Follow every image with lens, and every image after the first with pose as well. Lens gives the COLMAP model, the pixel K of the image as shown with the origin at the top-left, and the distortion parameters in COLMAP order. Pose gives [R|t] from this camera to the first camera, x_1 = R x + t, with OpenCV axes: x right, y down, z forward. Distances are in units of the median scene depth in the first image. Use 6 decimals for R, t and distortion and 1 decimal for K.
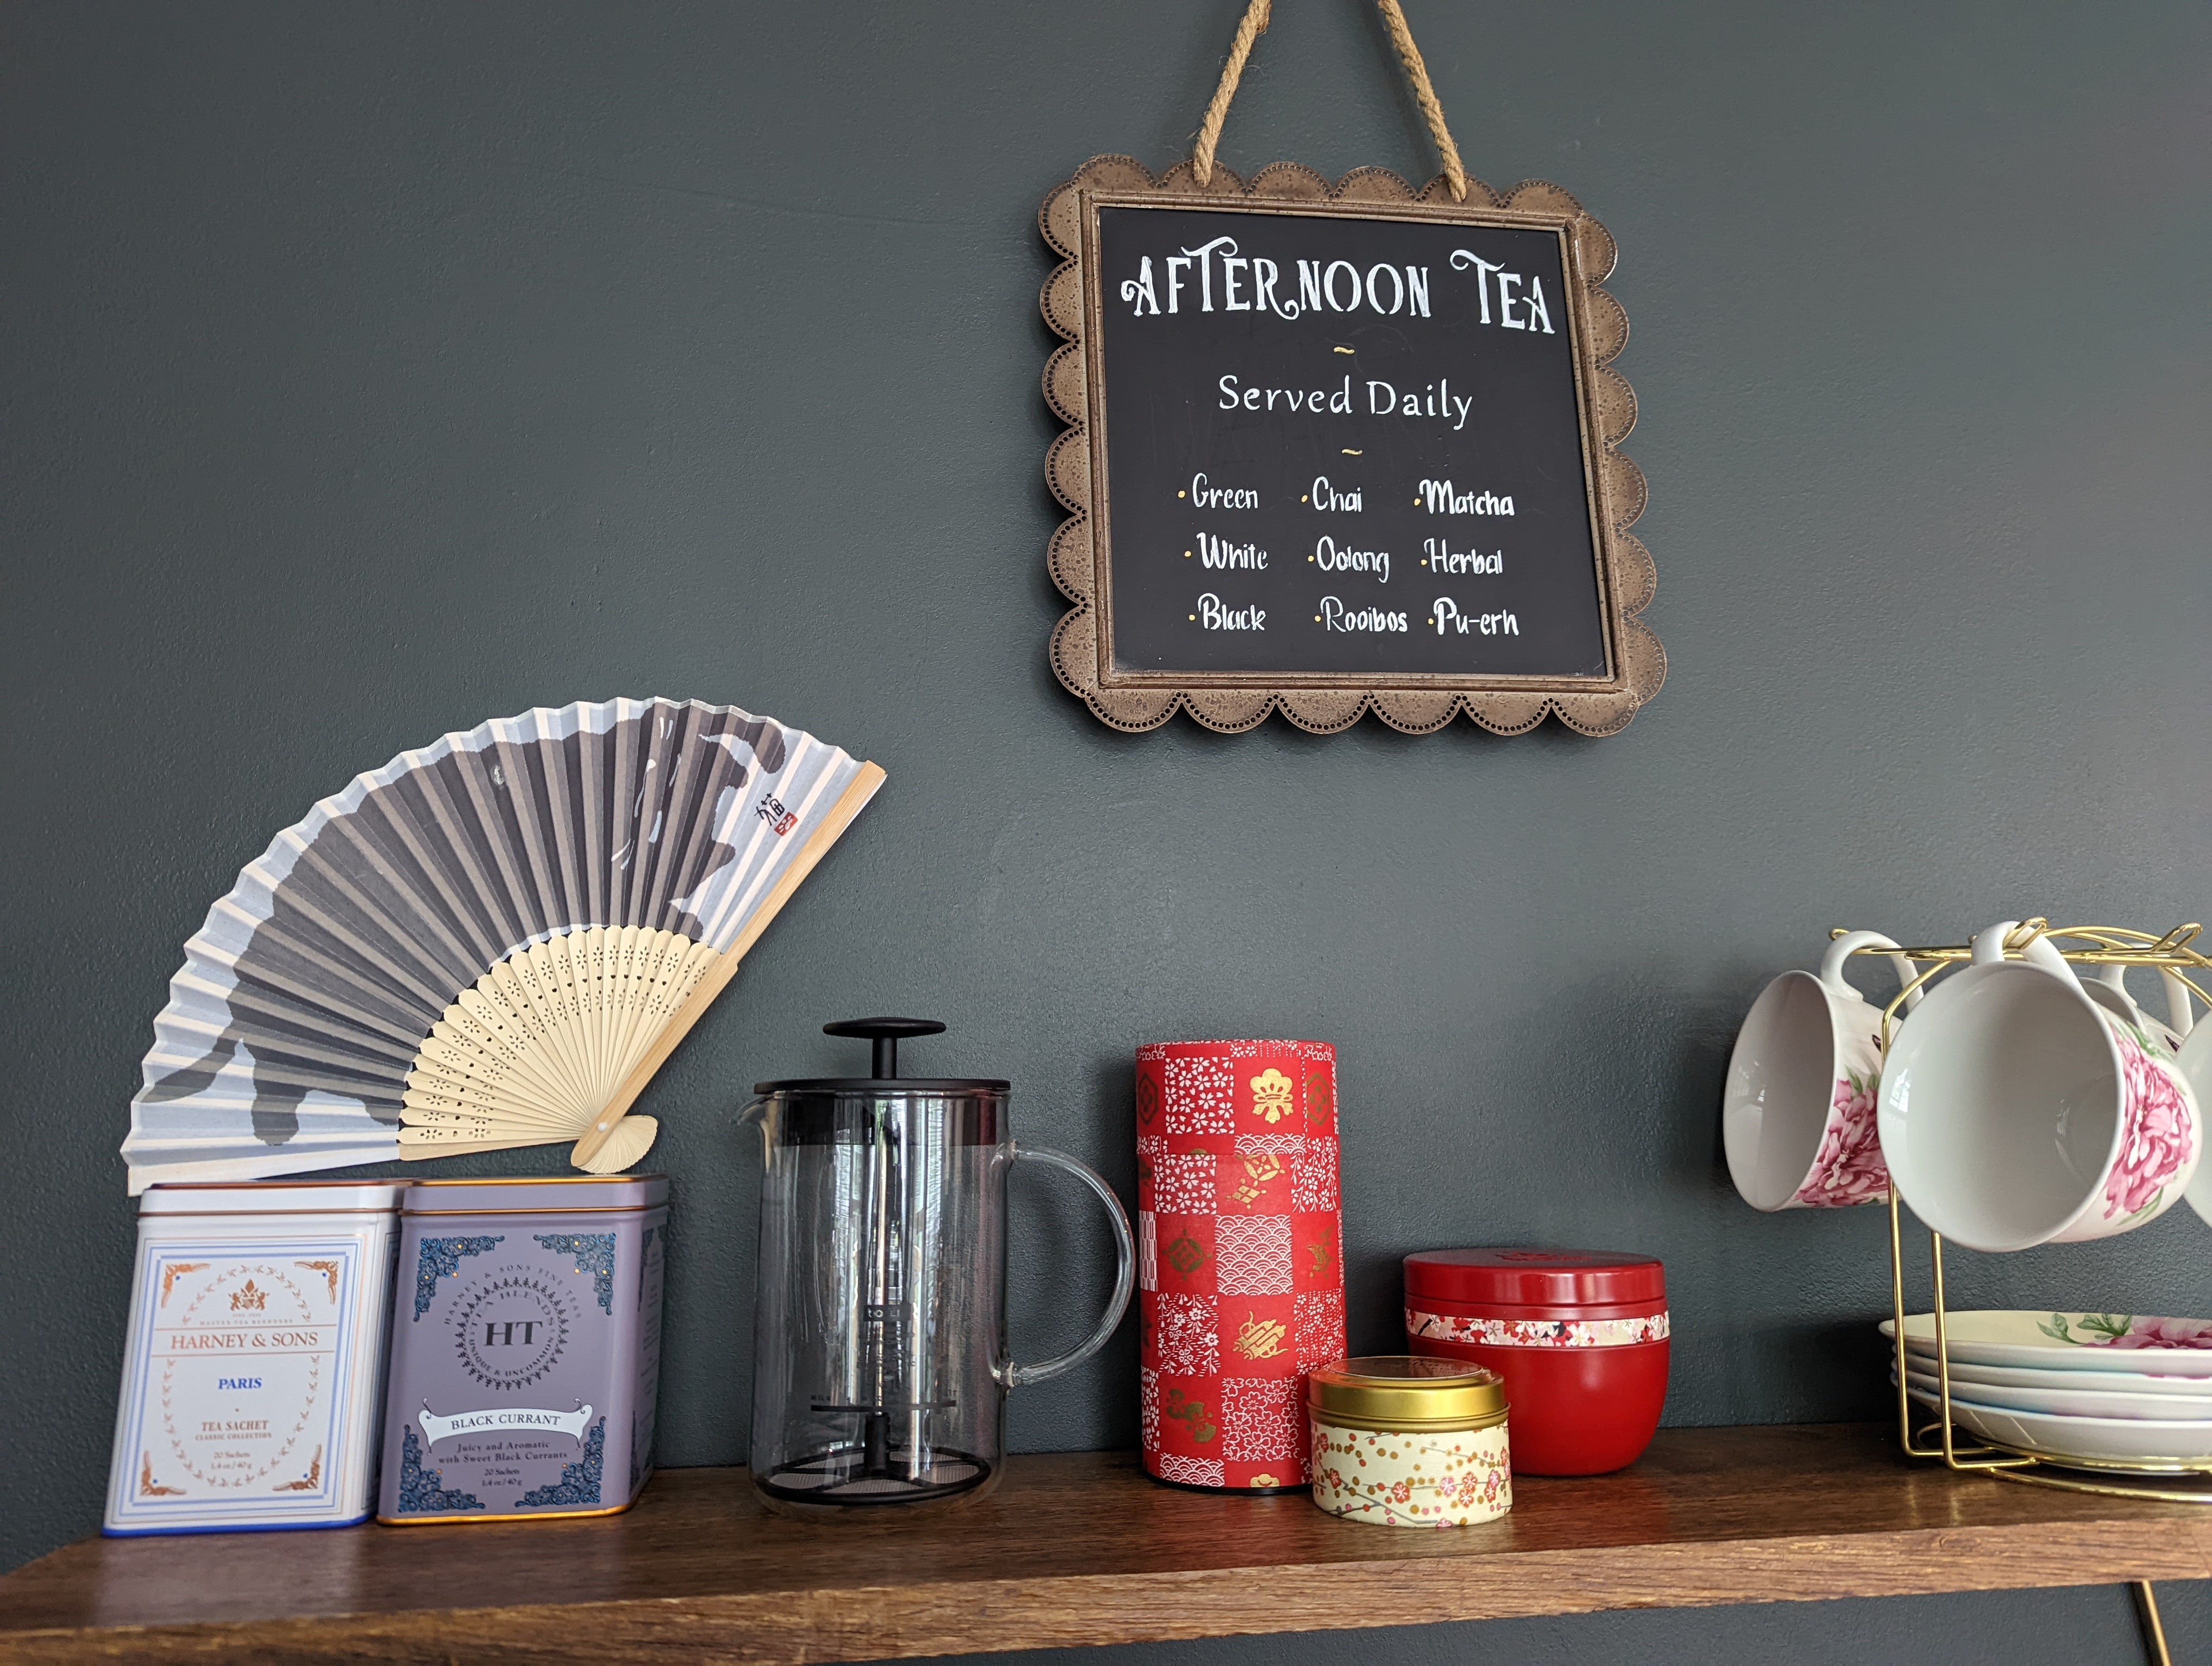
lens RADIAL K [[1553.6, 0, 1104.6], [0, 1553.6, 833.6], [0, 0, 1]] dist [0.003078, -0.001749]
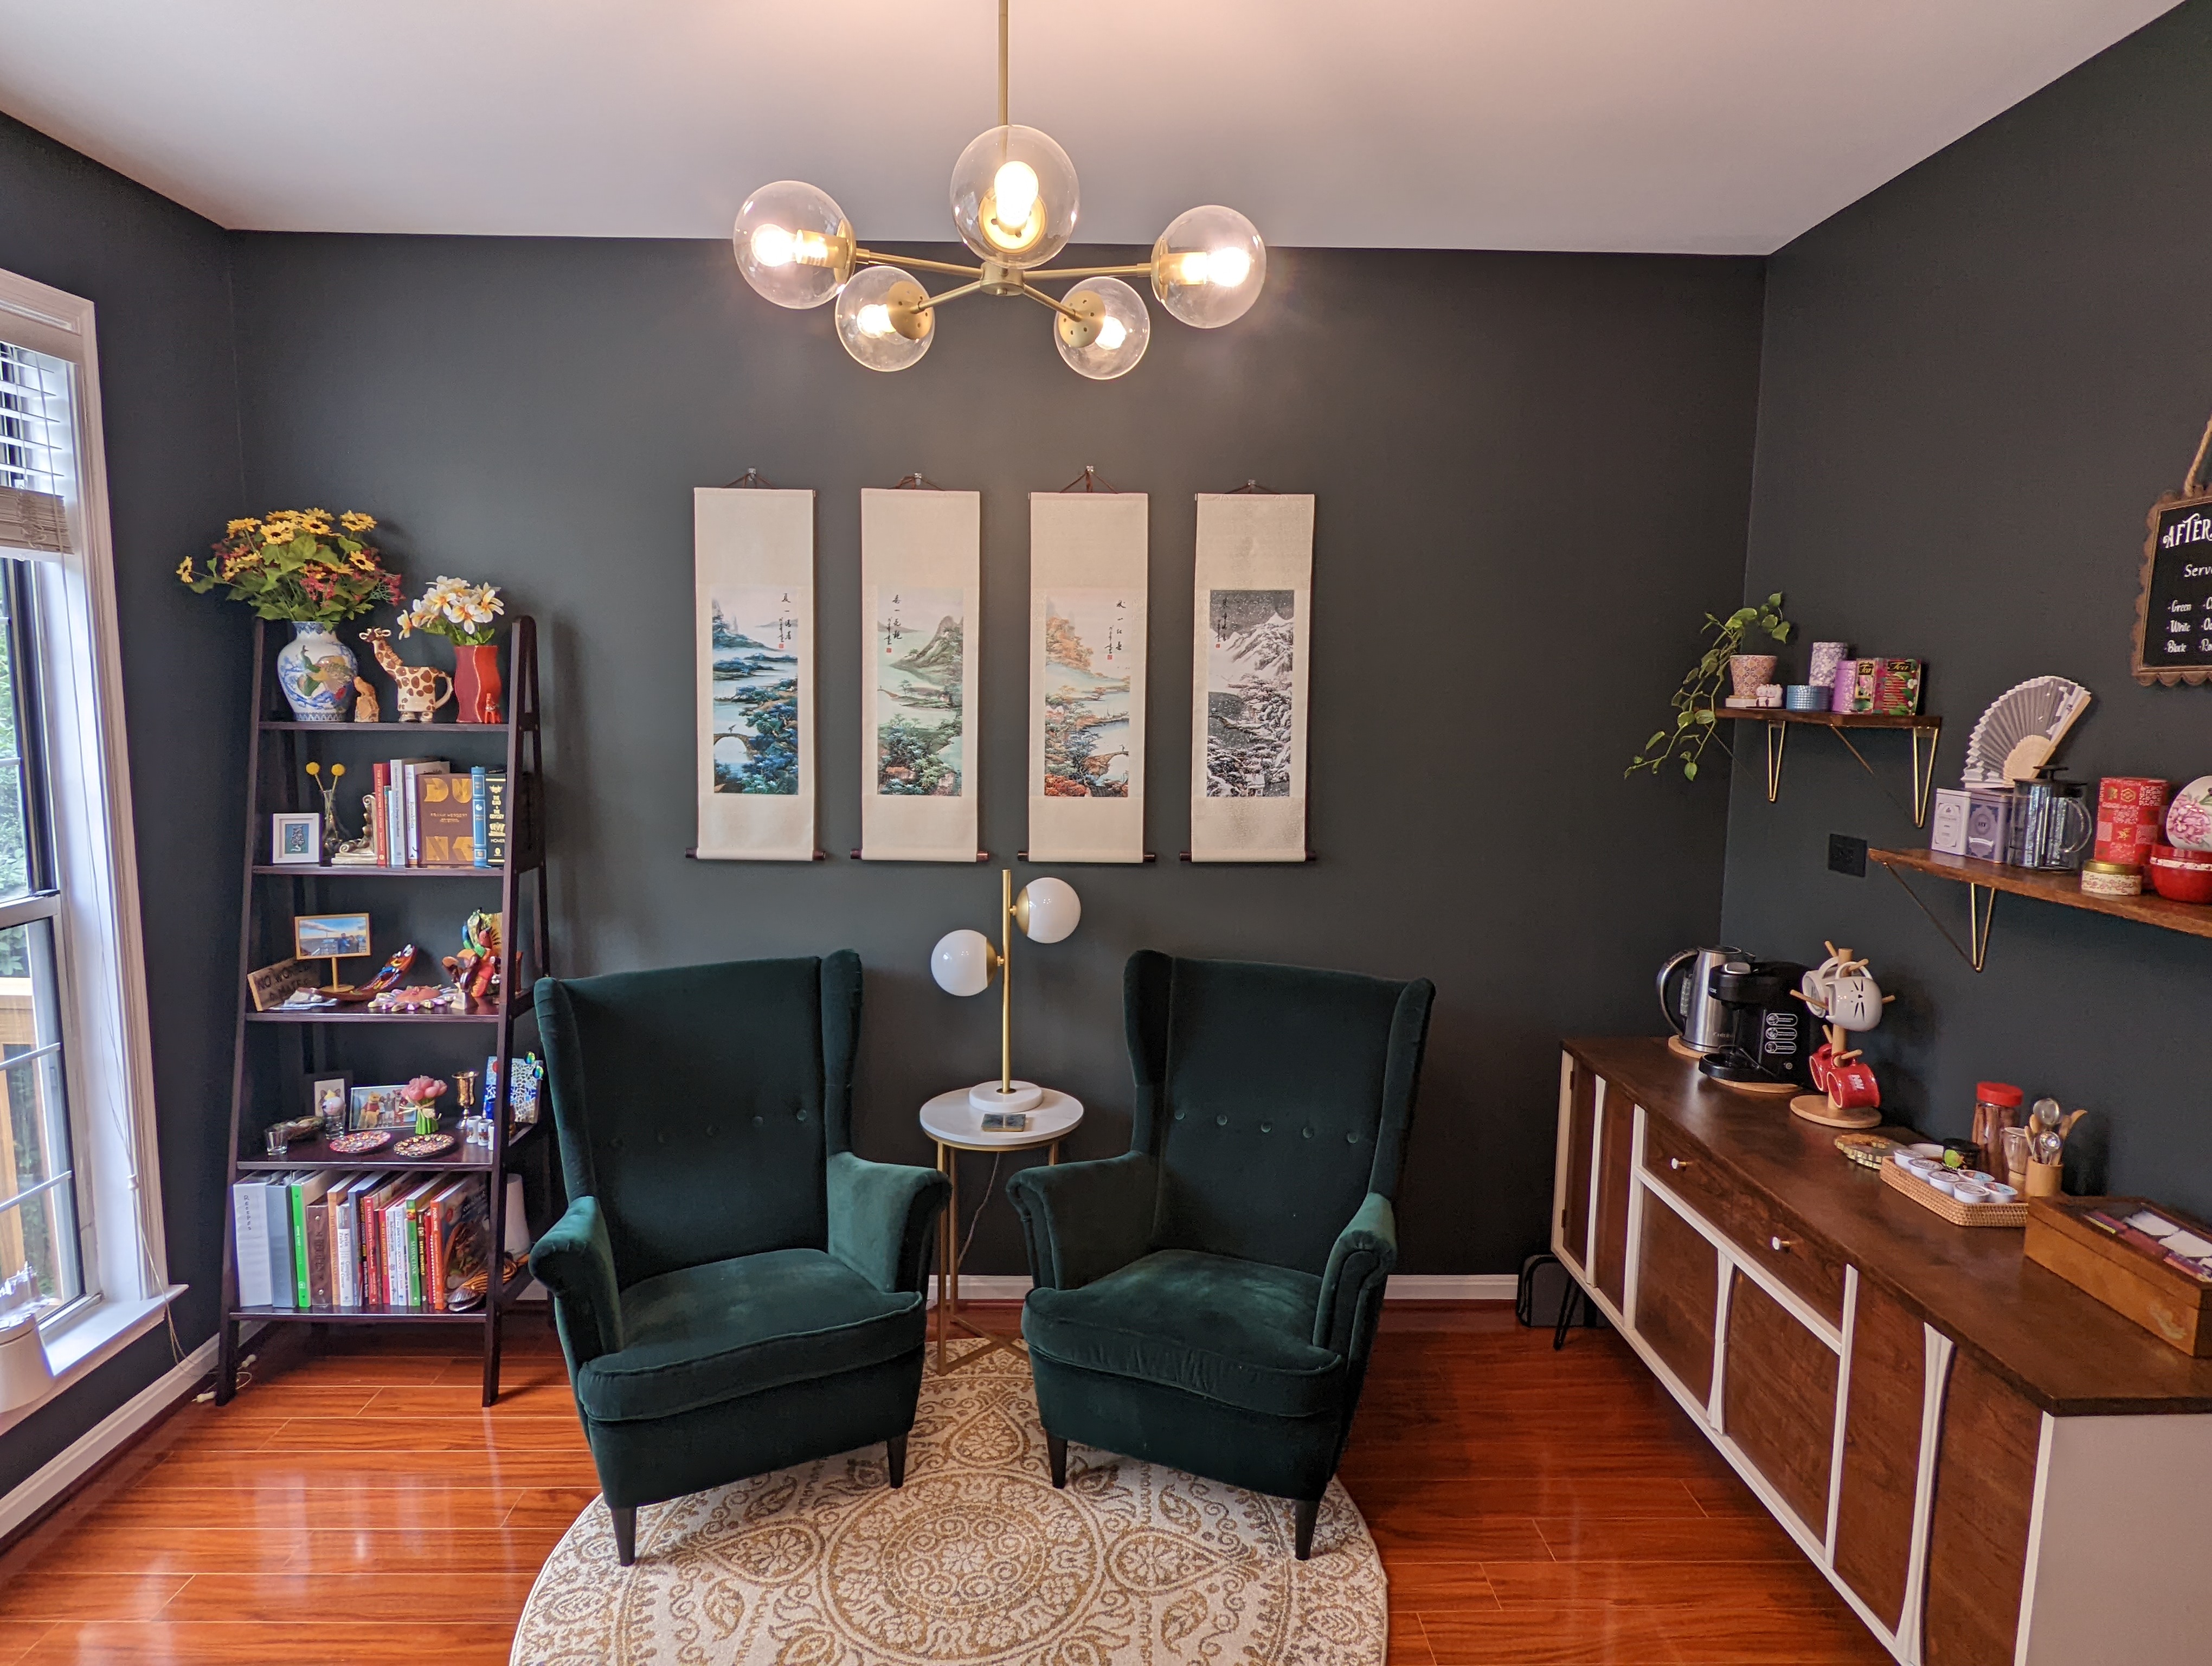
lens RADIAL K [[1264.3, 0, 1104.2], [0, 1264.3, 835.2], [0, 0, 1]] dist [0.001408, 0.000538]
pose [[-0.087472, 0.127848, -0.987929, 2.984440], [0.208558, 0.972102, 0.107334, -0.514670], [0.974090, -0.196652, -0.111695, -0.999448]]
